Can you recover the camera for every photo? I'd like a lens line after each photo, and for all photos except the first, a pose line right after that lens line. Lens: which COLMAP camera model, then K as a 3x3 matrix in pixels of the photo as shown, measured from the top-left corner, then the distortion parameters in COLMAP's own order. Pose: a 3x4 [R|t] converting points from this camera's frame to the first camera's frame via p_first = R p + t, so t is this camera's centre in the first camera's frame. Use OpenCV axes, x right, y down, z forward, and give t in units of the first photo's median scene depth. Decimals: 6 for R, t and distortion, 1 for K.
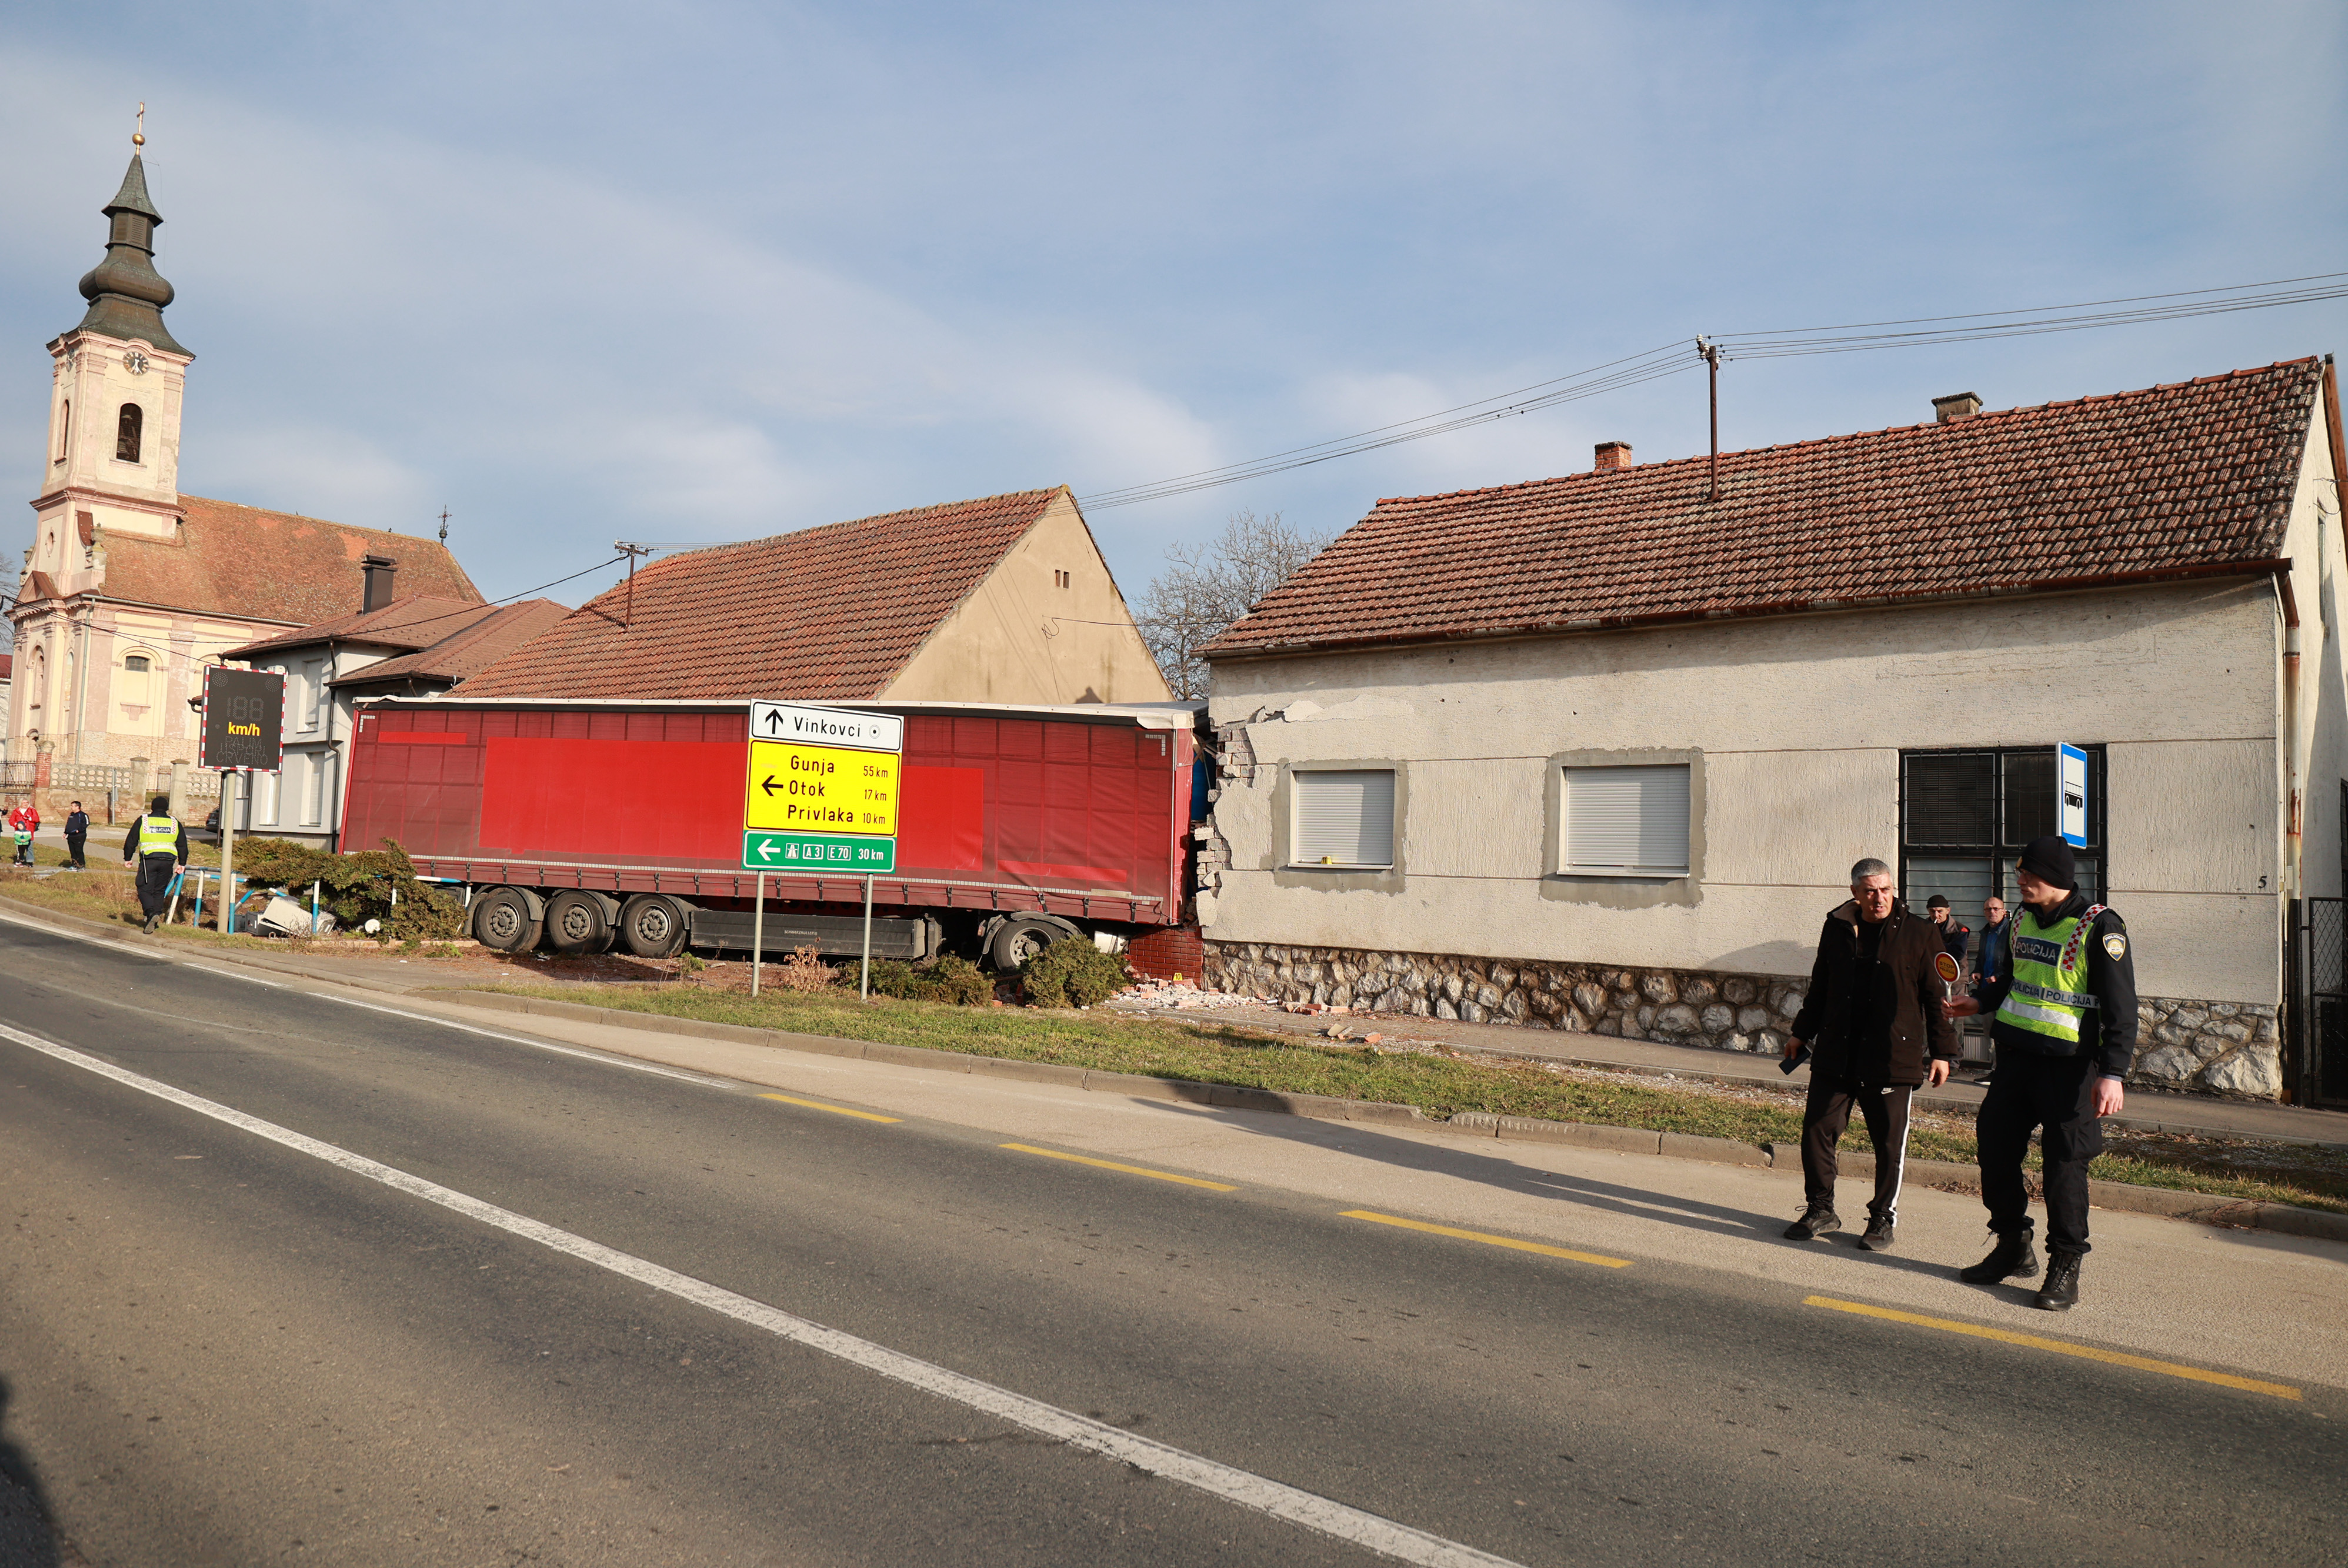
lens RADIAL K [[1616.6, 0, 1176.7], [0, 1616.6, 782.8], [0, 0, 1]] dist [-0.115317, 0.100429]
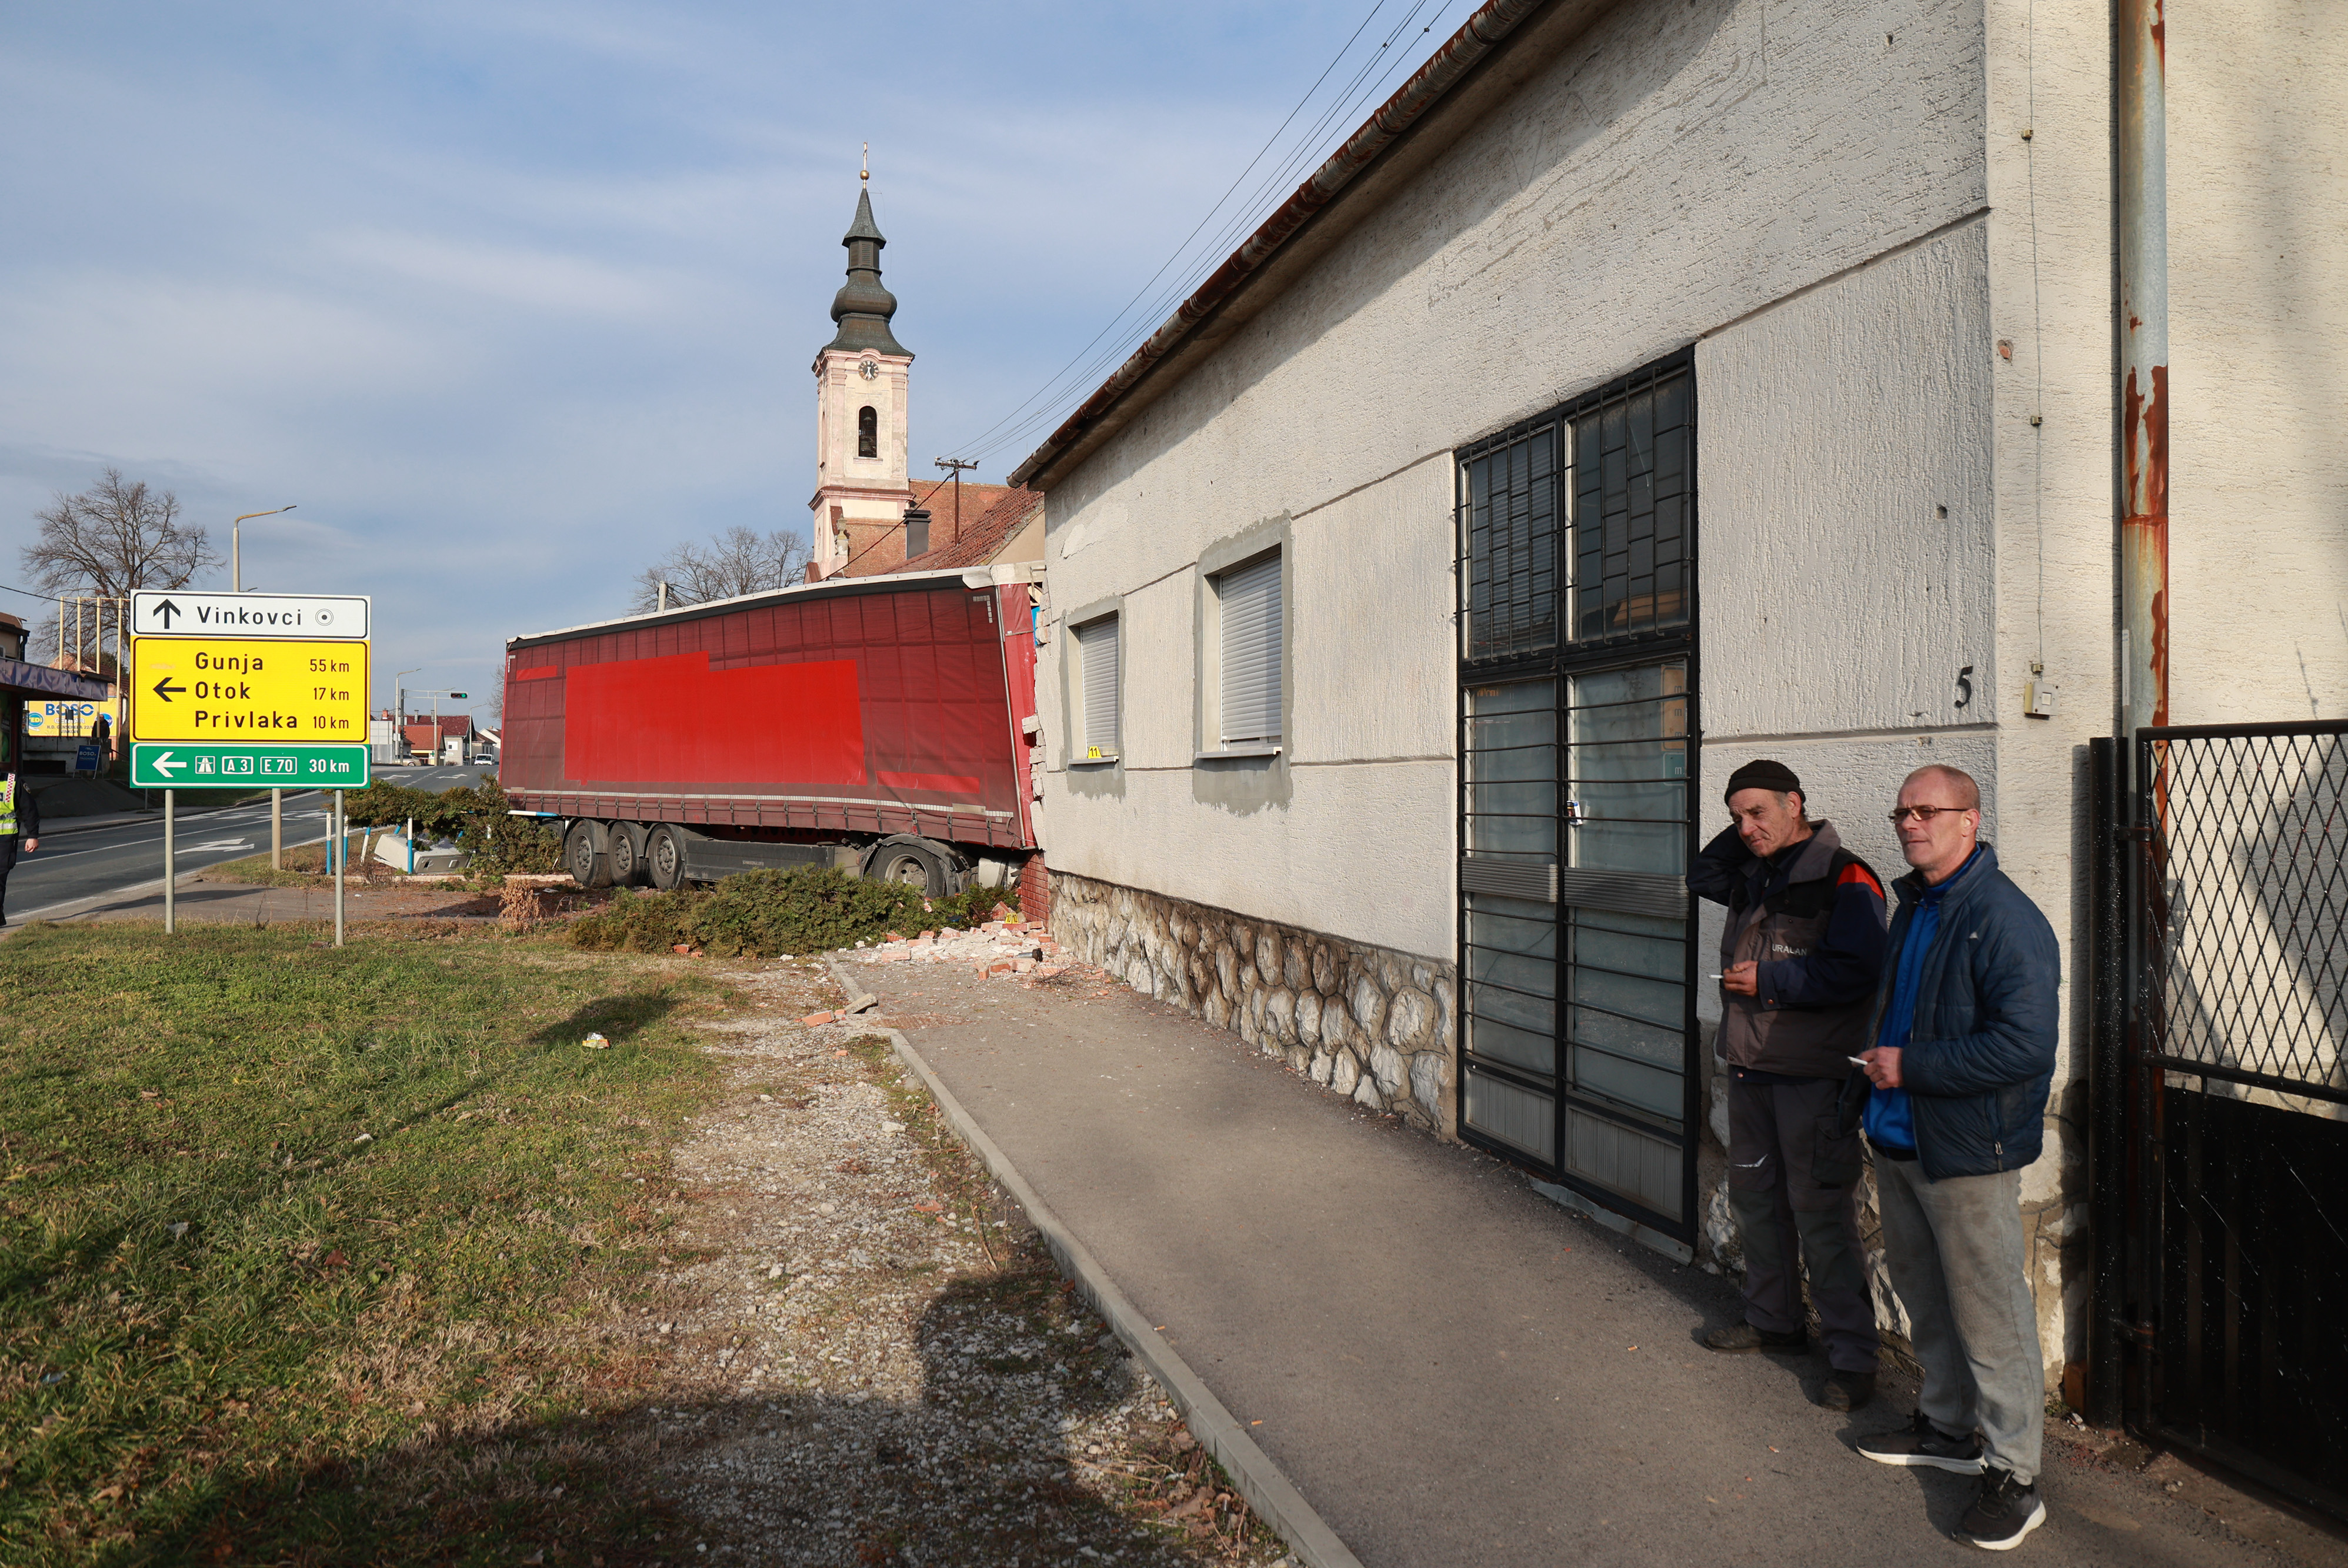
lens RADIAL K [[1616.6, 0, 1176.7], [0, 1616.6, 782.8], [0, 0, 1]] dist [-0.115317, 0.100429]
pose [[0.847883, -0.032559, -0.529183, 0.473231], [0.055204, 0.998109, 0.027041, 0.043084], [0.527302, -0.052141, 0.848076, 0.424686]]
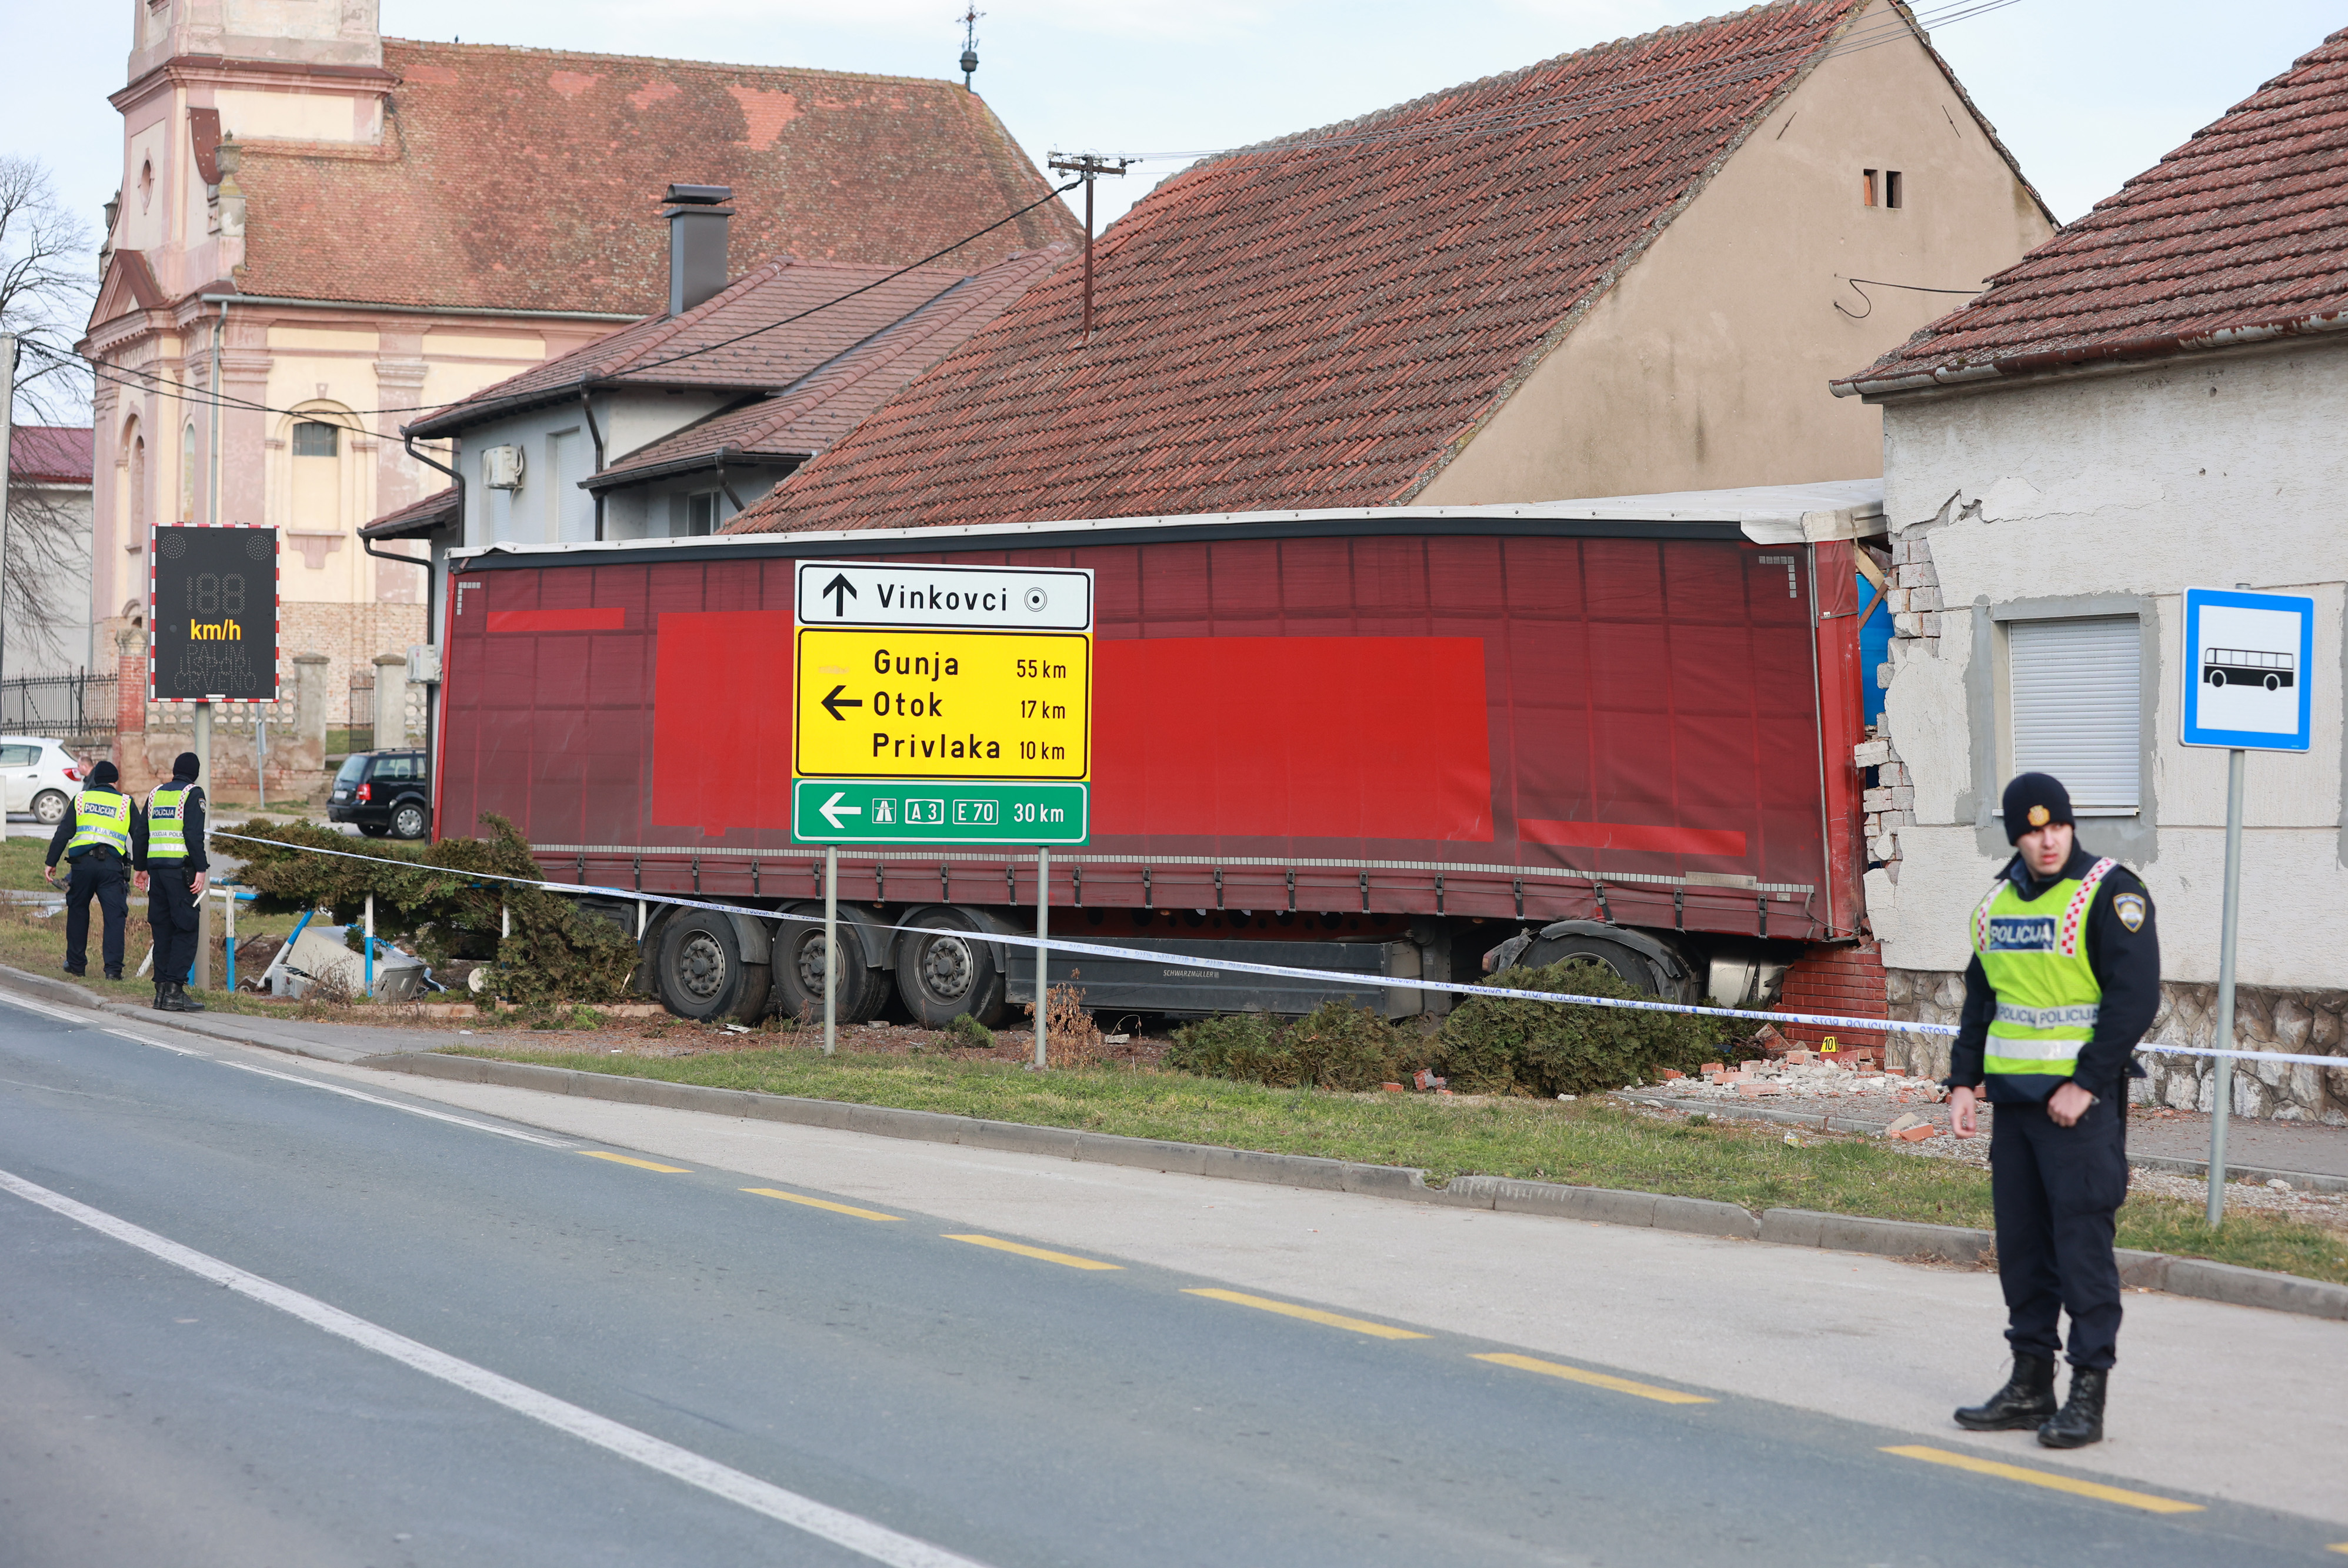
lens RADIAL K [[4880.8, 0, 1180.5], [0, 4880.8, 878.7], [0, 0, 1]] dist [-0.368940, 0.559828]
pose [[0.902675, -0.022162, -0.429752, 0.472589], [0.045524, 0.997987, 0.044156, -0.005325], [0.427909, -0.059422, 0.901866, -0.431630]]
